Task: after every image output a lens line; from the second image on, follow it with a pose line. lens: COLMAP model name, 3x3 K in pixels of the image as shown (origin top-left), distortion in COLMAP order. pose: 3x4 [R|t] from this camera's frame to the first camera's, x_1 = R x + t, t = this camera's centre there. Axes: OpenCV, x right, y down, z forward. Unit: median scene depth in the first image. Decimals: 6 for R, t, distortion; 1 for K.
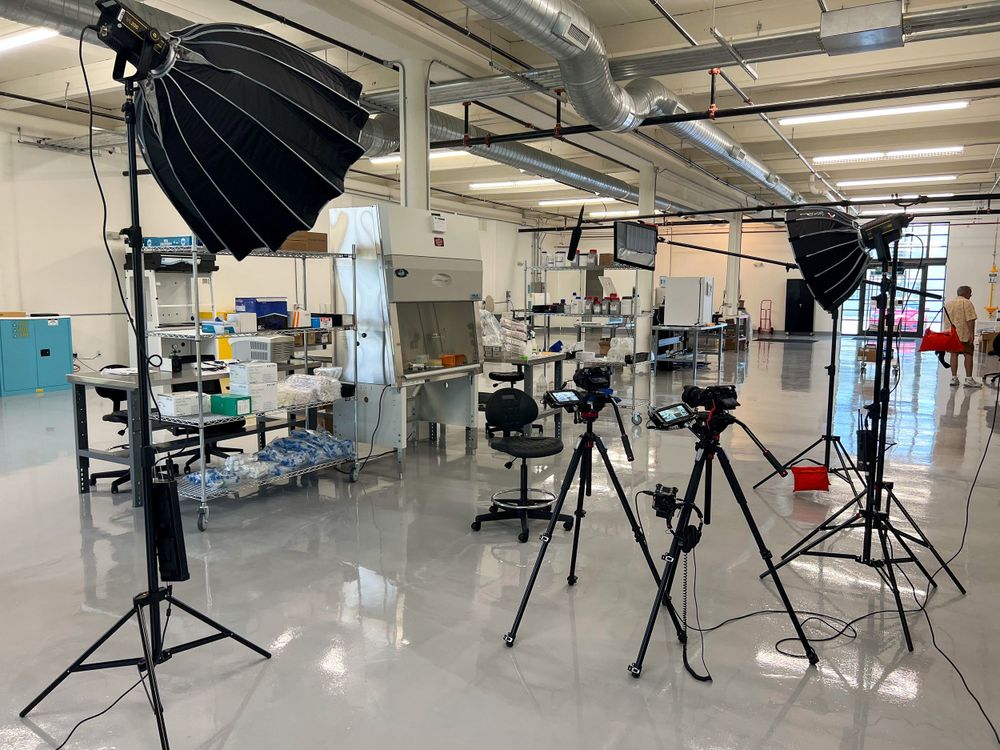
lens RADIAL K [[756.9, 0, 496.3], [0, 756.9, 375.4], [0, 0, 1]] dist [0.003498, -0.004806]
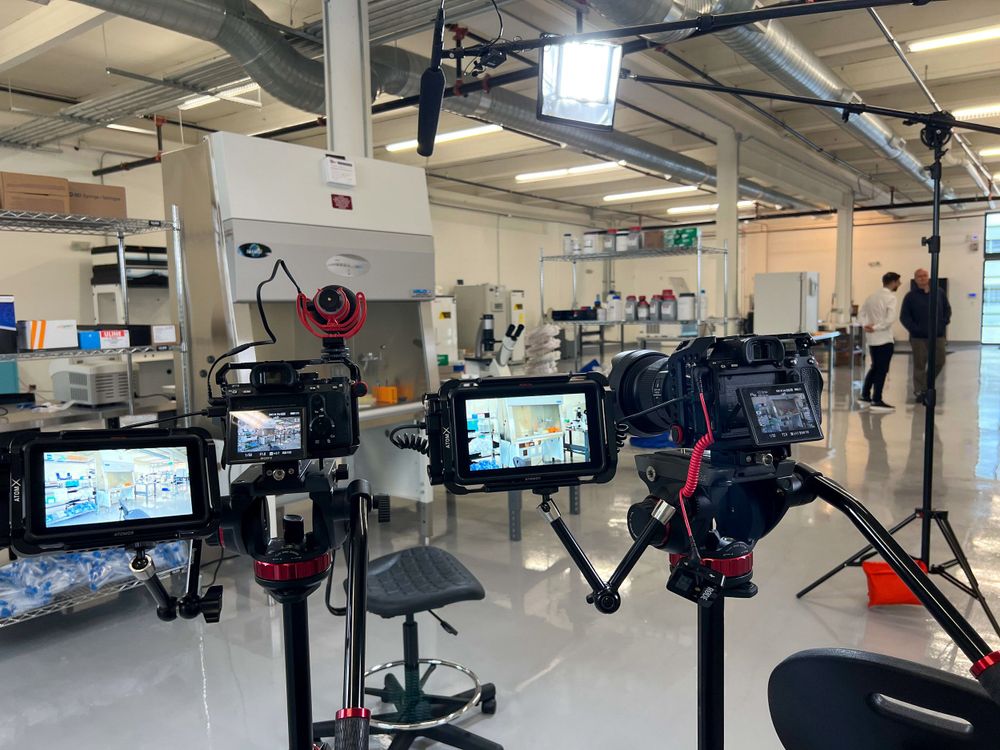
lens RADIAL K [[756.9, 0, 505.0], [0, 756.9, 375.4], [0, 0, 1]] dist [0.003498, -0.004806]
pose [[0.992976, -0.017868, -0.116956, 0.058672], [0.014970, 0.999560, -0.025607, -0.010046], [0.117363, 0.023677, 0.992807, 0.202606]]
